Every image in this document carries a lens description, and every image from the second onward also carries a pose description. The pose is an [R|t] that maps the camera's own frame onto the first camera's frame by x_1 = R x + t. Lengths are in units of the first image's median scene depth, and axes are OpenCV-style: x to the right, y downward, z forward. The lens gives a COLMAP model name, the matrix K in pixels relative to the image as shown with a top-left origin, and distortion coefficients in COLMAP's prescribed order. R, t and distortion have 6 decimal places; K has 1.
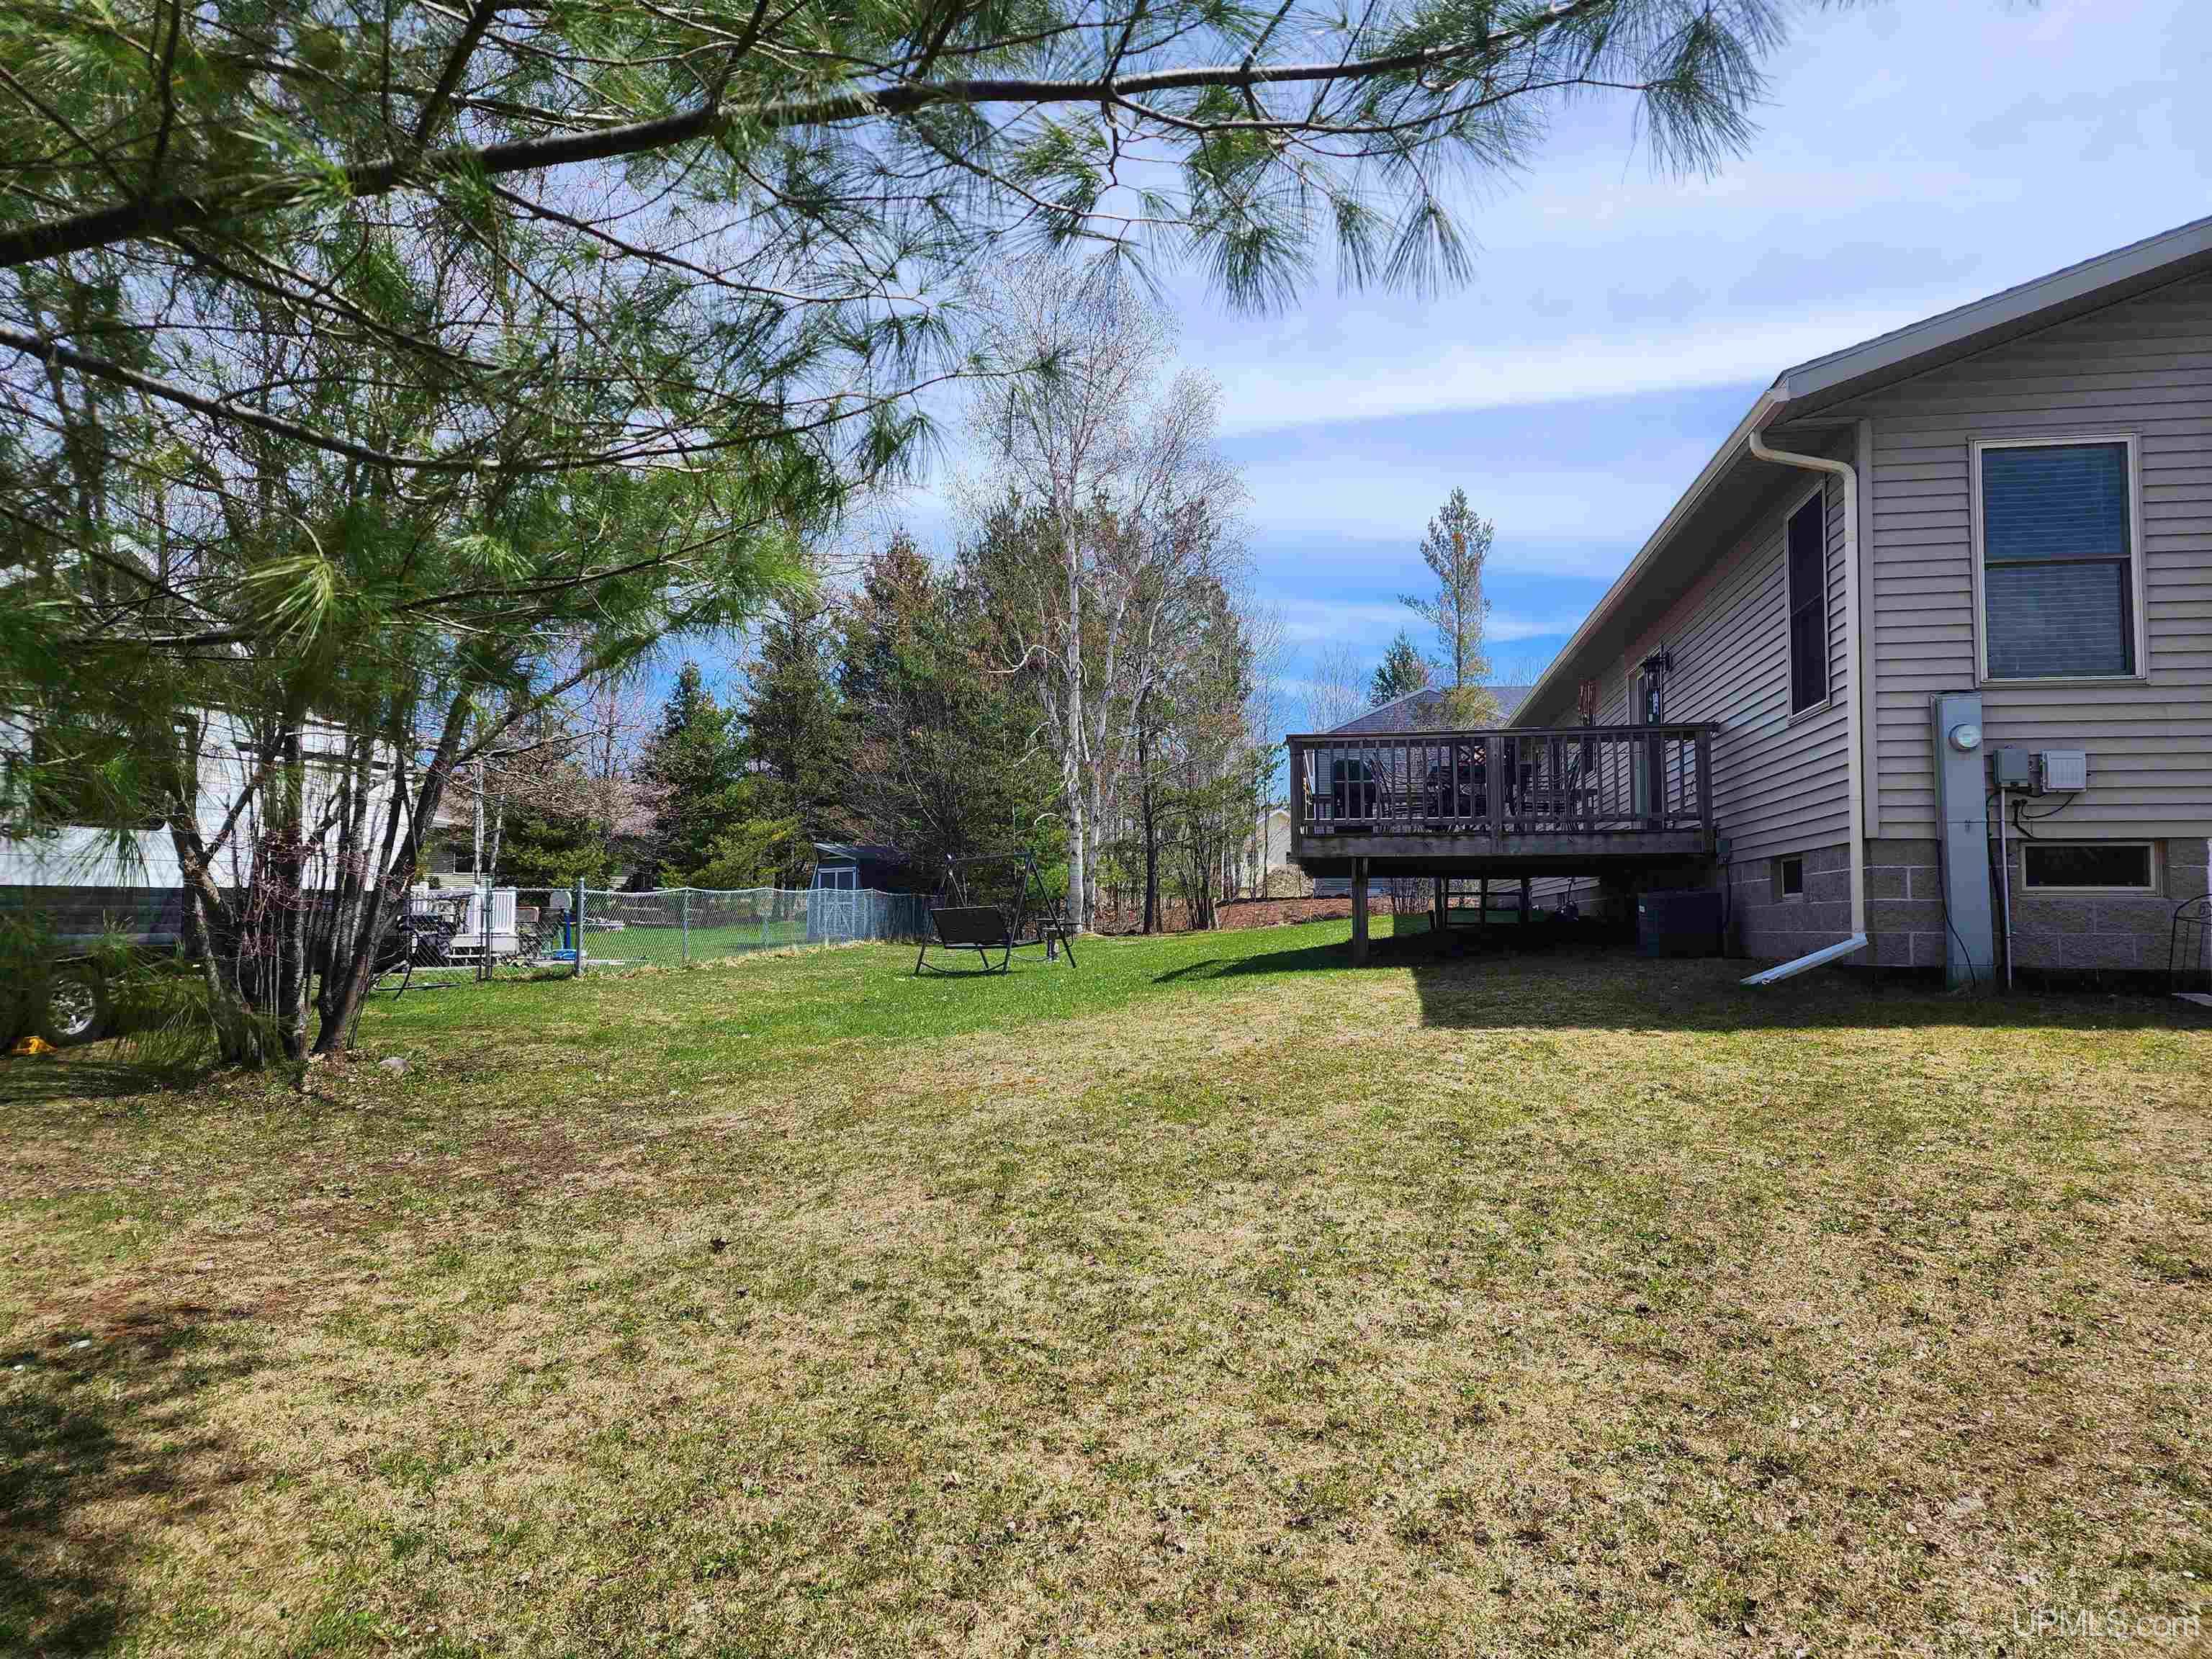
lens RADIAL K [[1455.9, 0, 1112.7], [0, 1455.9, 823.2], [0, 0, 1]] dist [0.088232, -0.077583]
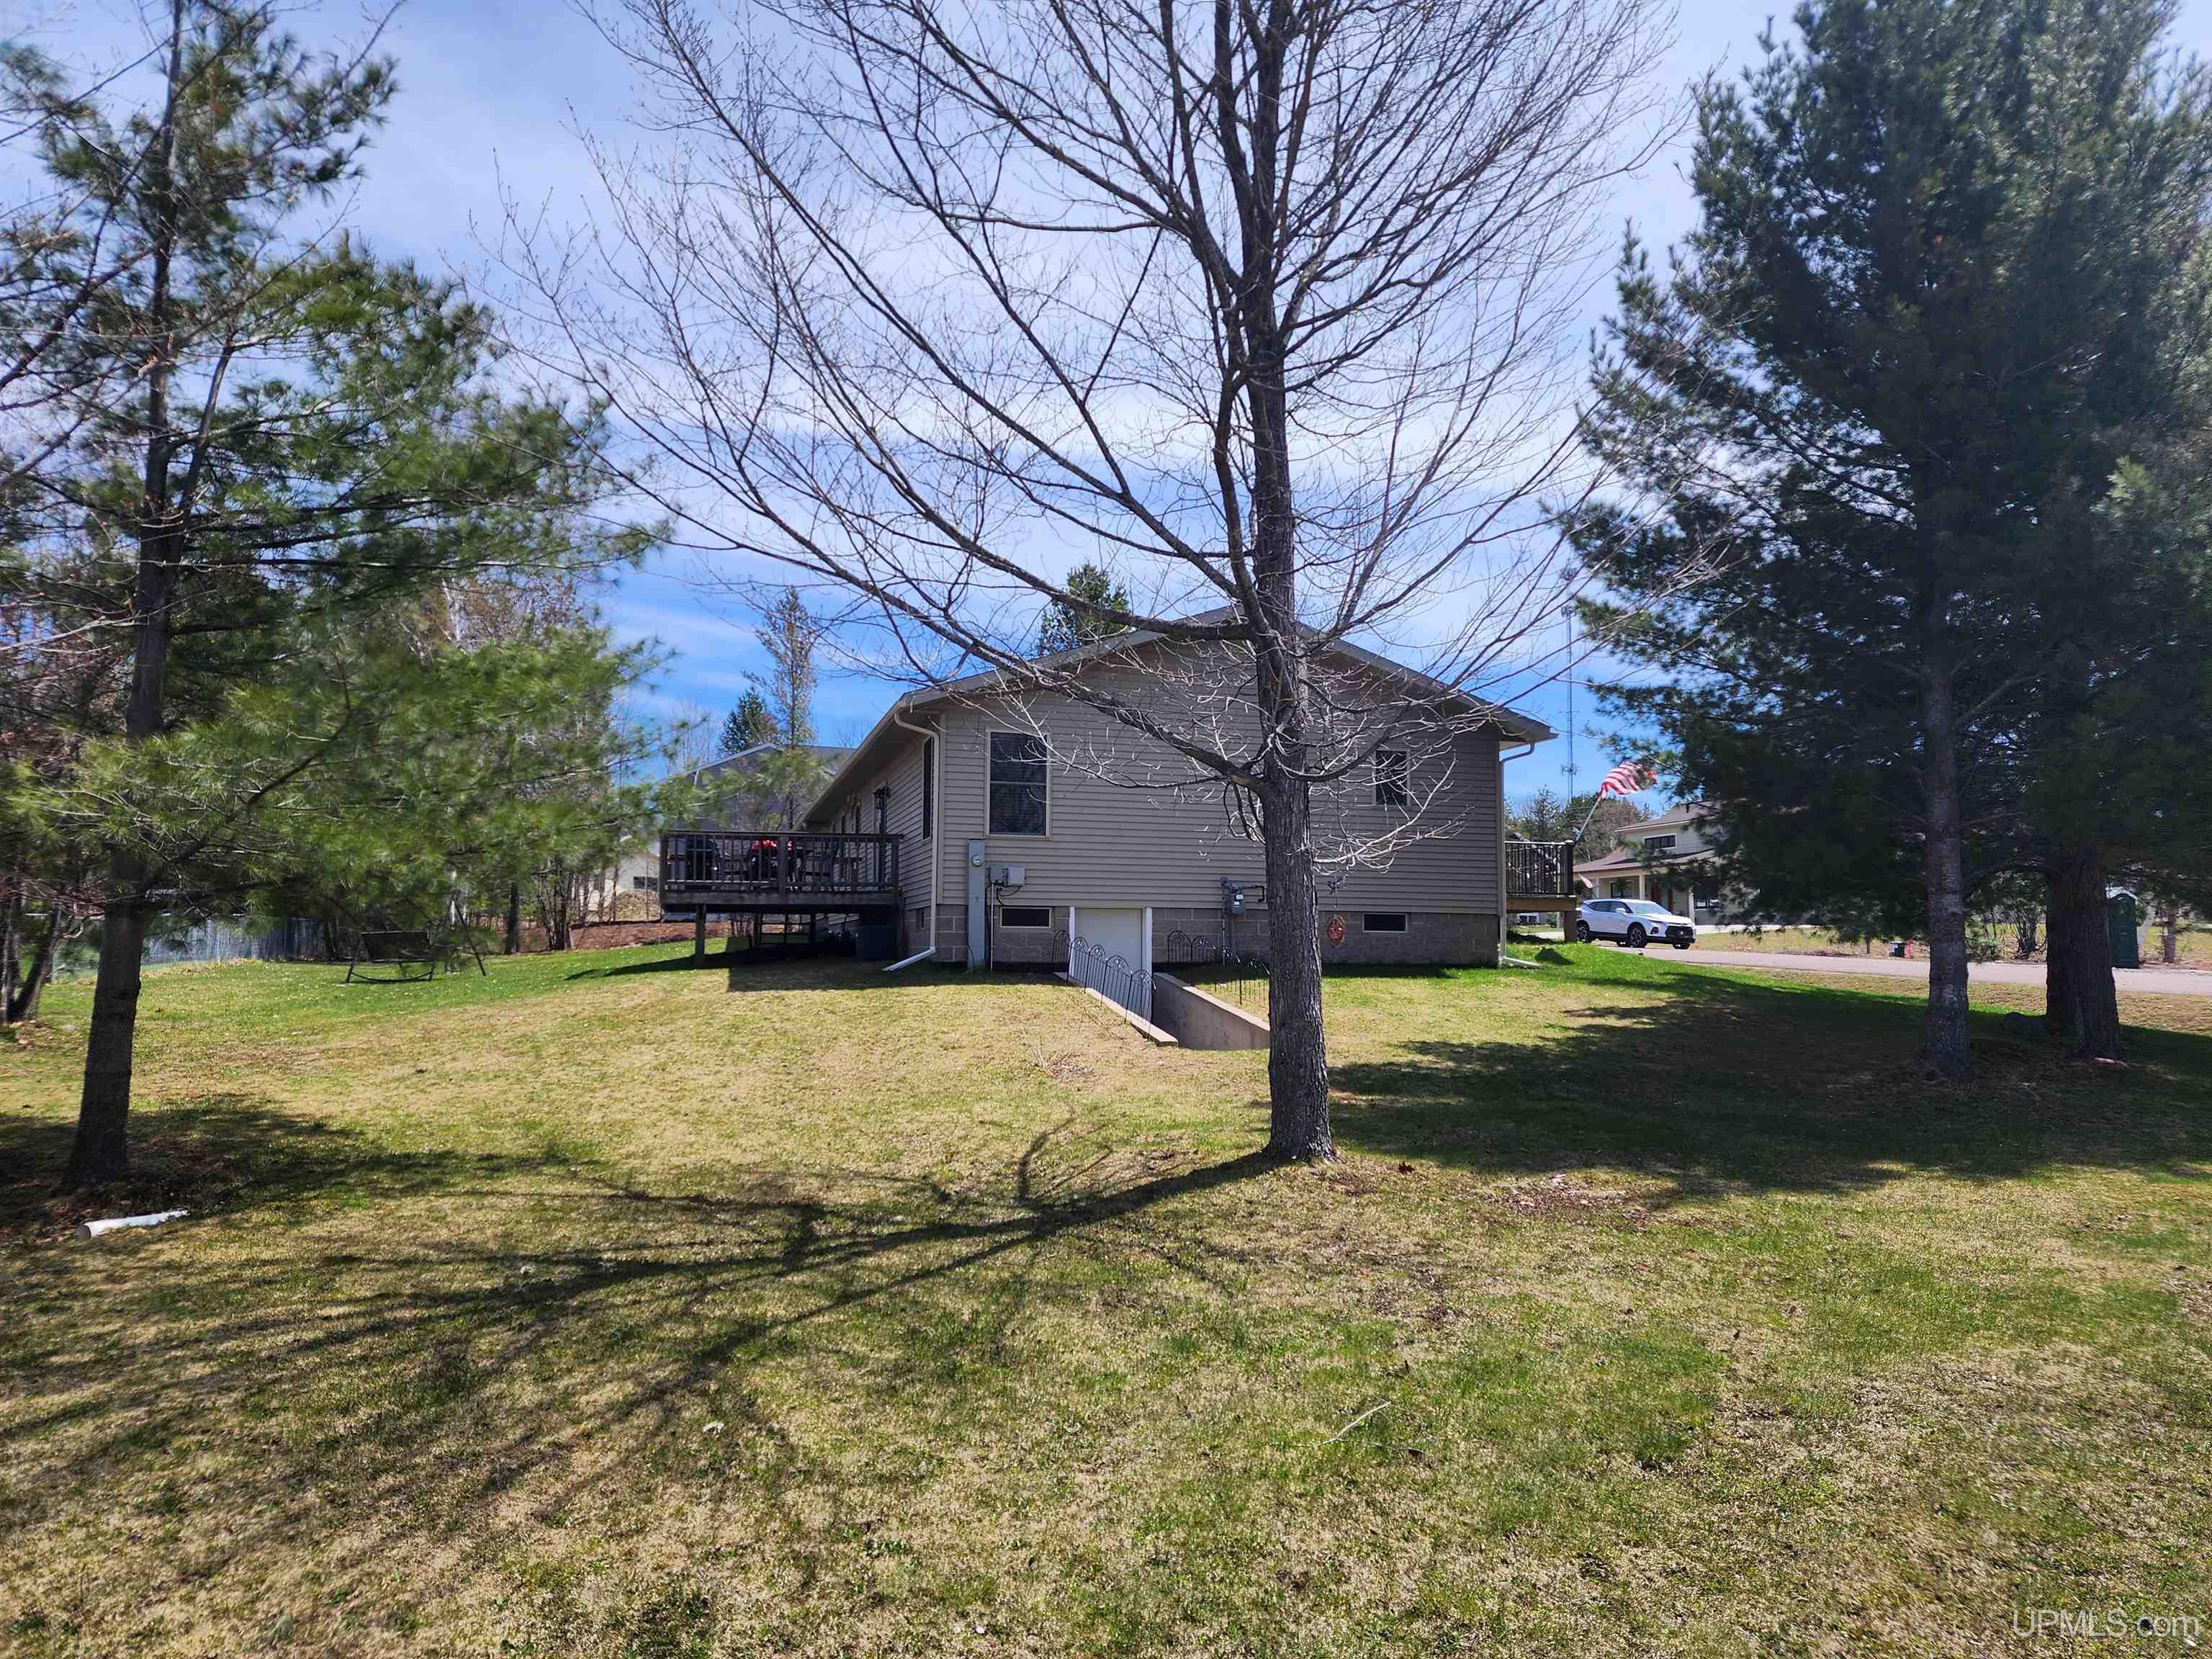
lens RADIAL K [[1455.9, 0, 1112.7], [0, 1455.9, 823.2], [0, 0, 1]] dist [0.088232, -0.077583]
pose [[0.906060, 0.038943, 0.421354, -0.131842], [-0.032610, 0.999221, -0.022227, -0.053302], [-0.421892, 0.006399, 0.906624, -0.822935]]
